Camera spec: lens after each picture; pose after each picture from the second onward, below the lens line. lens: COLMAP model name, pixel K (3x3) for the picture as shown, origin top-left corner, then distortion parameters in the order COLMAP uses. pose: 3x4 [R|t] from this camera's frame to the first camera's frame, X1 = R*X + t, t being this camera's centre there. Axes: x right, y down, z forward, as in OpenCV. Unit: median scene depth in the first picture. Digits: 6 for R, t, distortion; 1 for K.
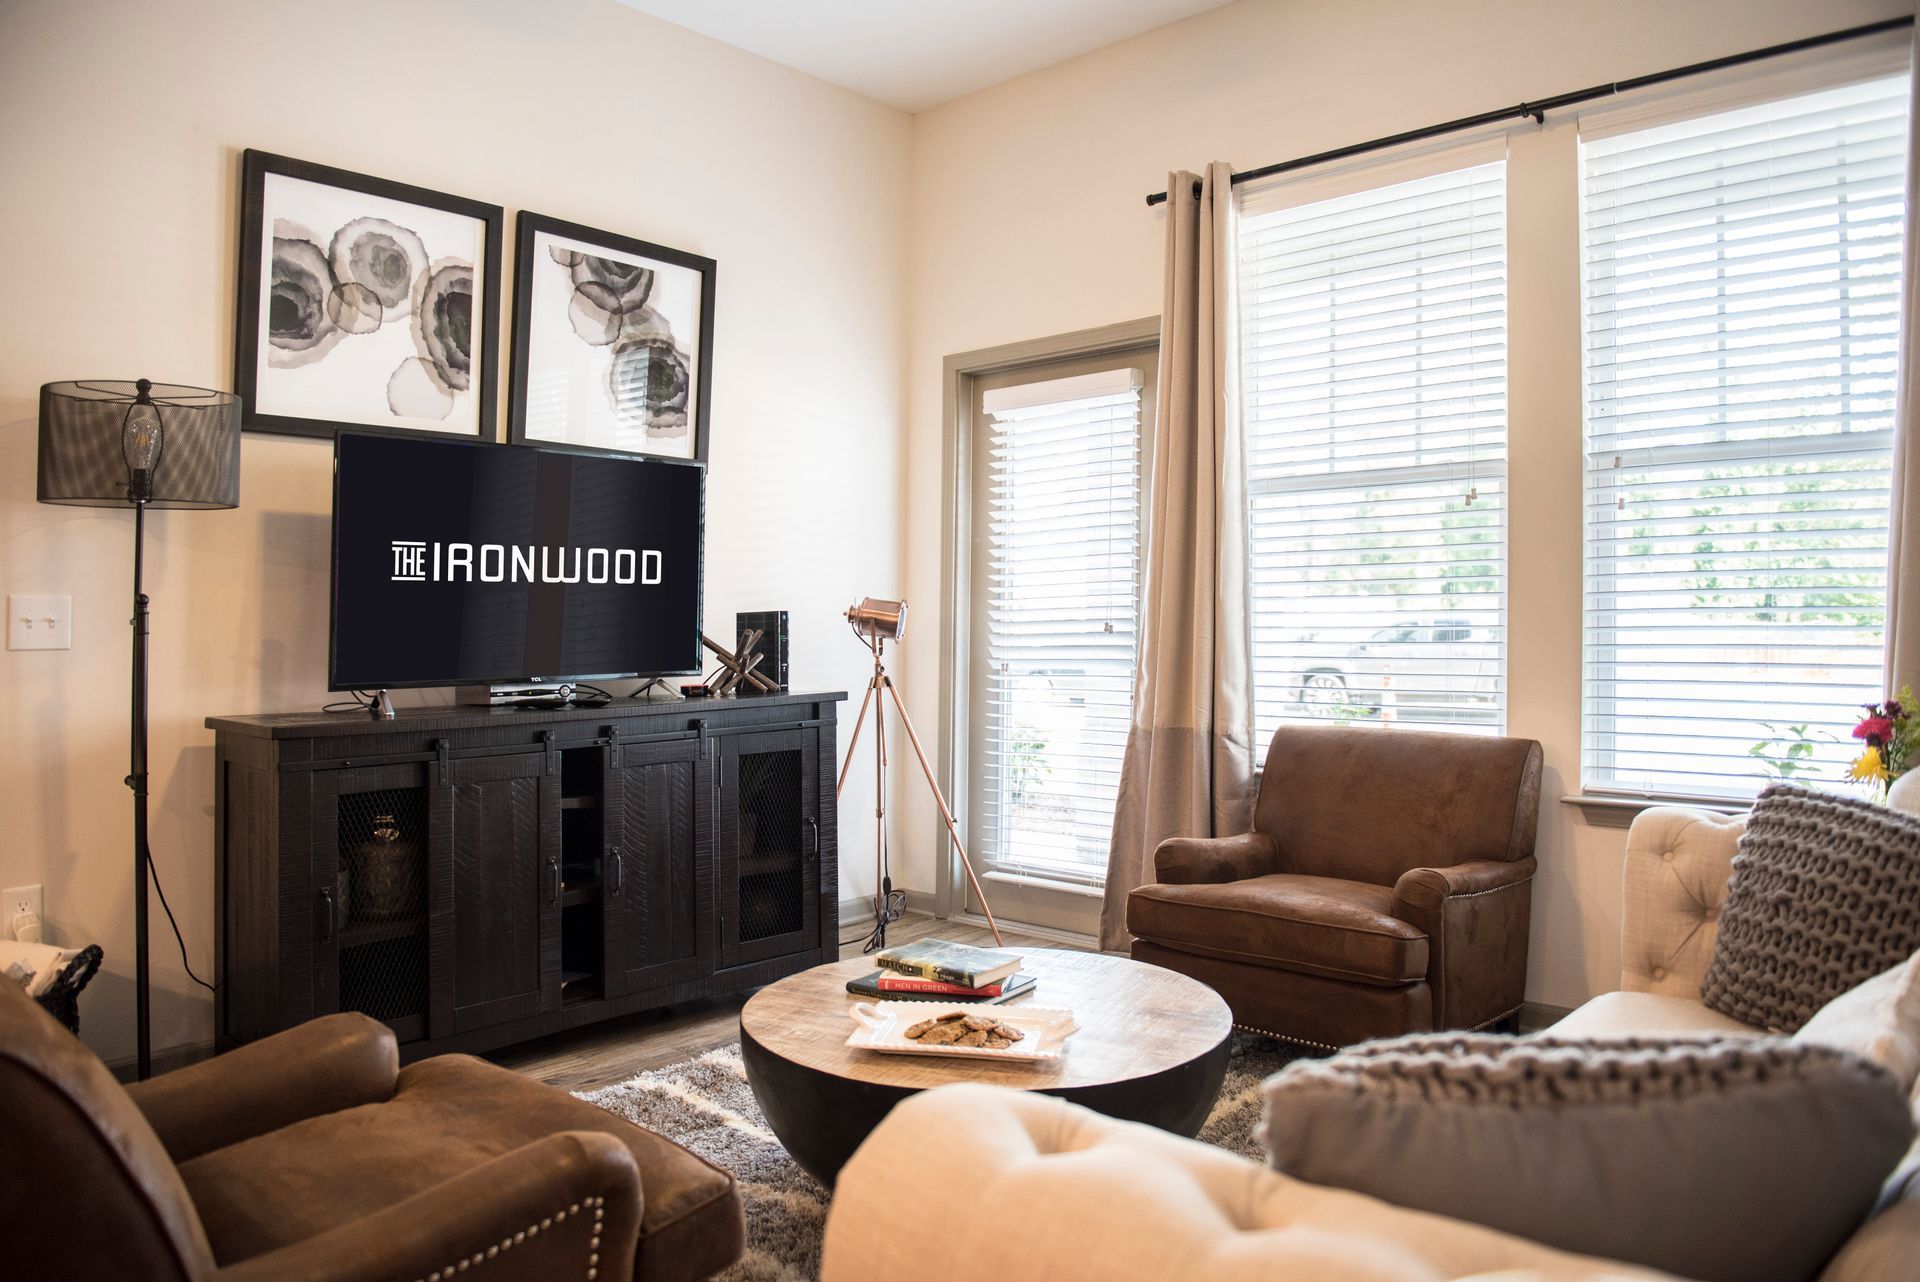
lens RADIAL K [[1325.8, 0, 963.4], [0, 1325.8, 622.5], [0, 0, 1]] dist [-0.048009, -0.003317]
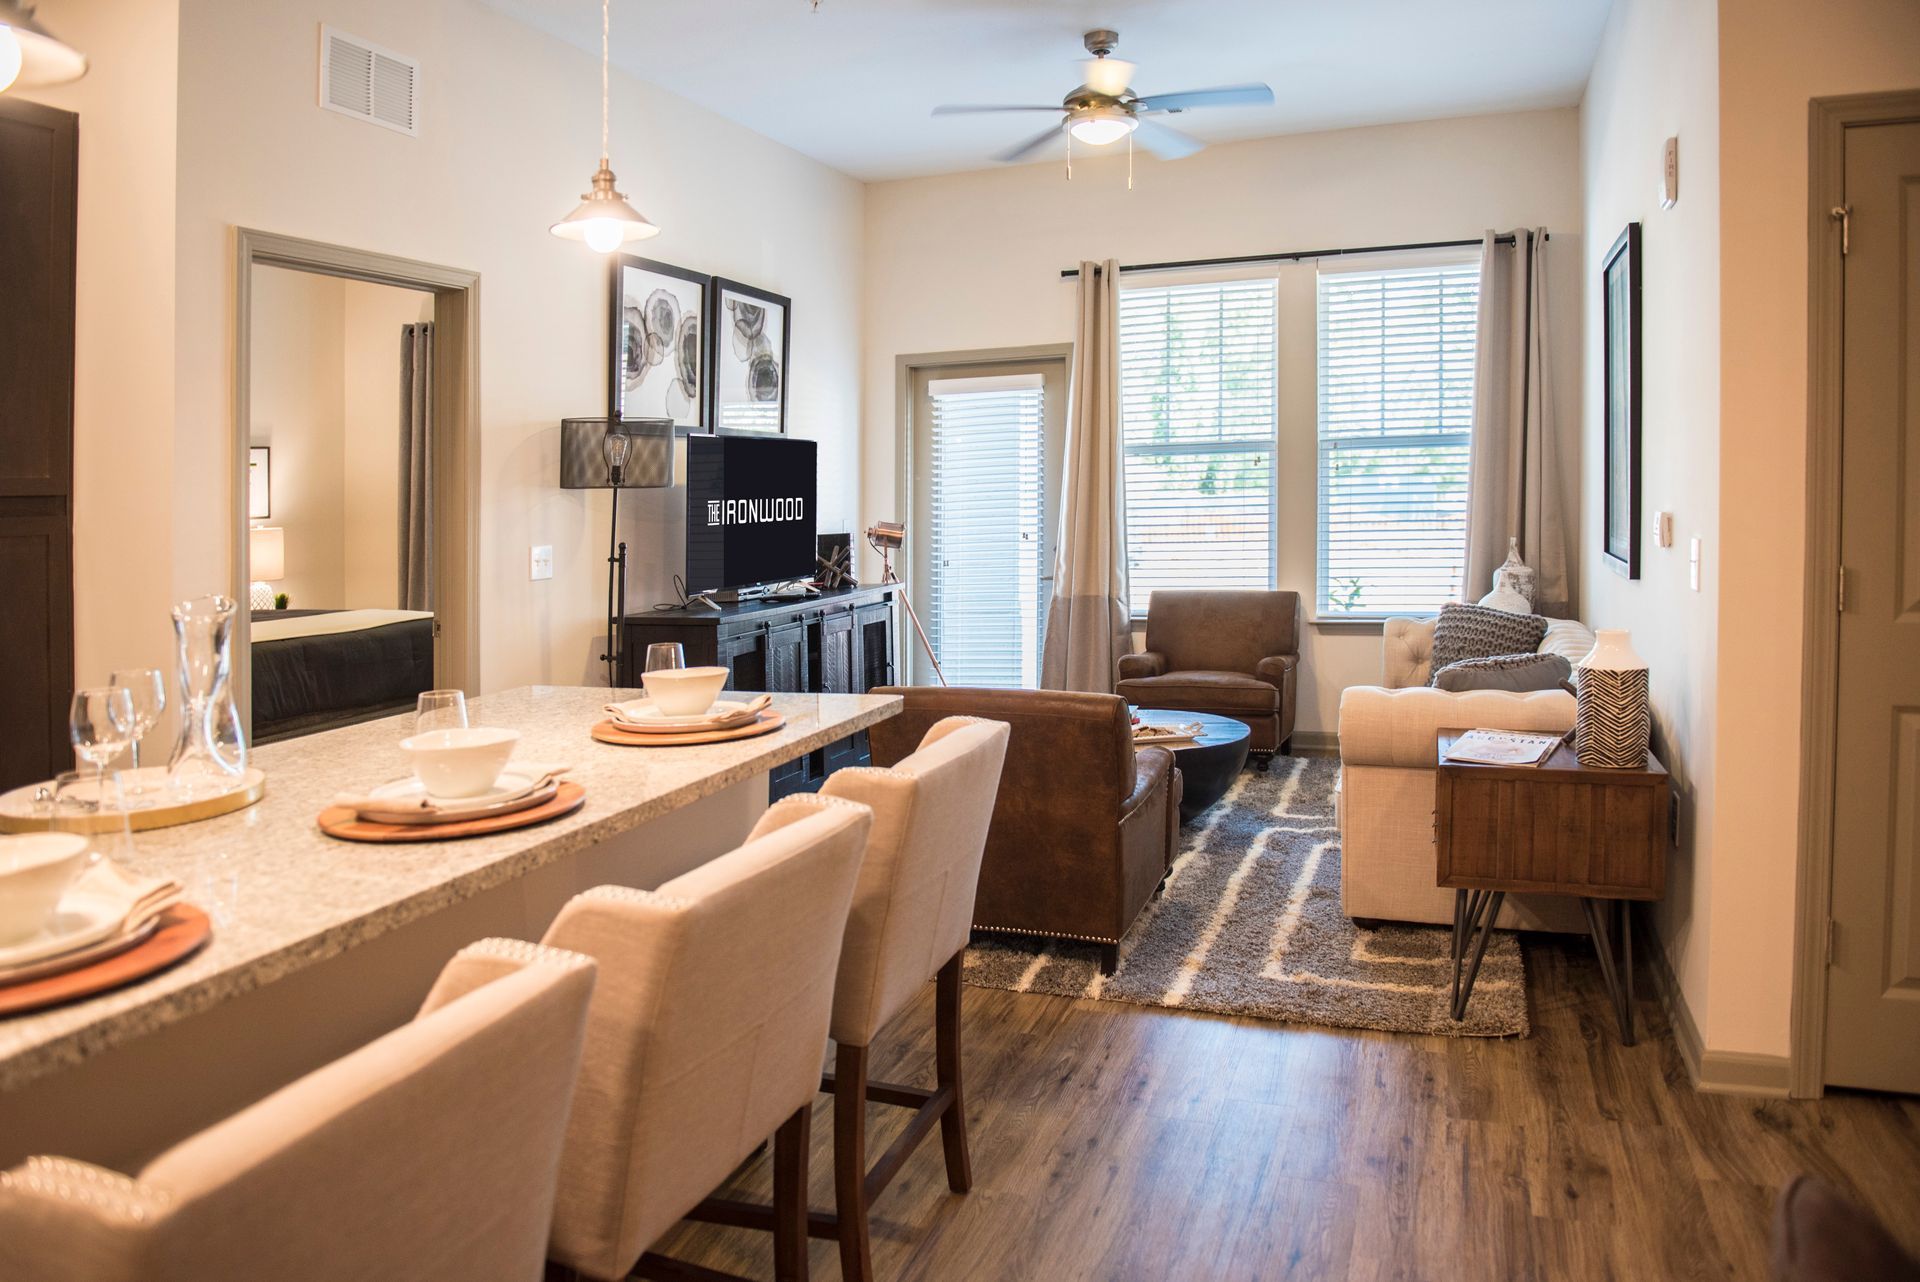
lens RADIAL K [[1325.8, 0, 986.2], [0, 1325.8, 557.9], [0, 0, 1]] dist [-0.048009, -0.003317]
pose [[0.921858, -0.040779, 0.385376, -0.677925], [0.024233, 0.998568, 0.047697, -0.057210], [-0.386769, -0.034631, 0.921526, -0.558062]]
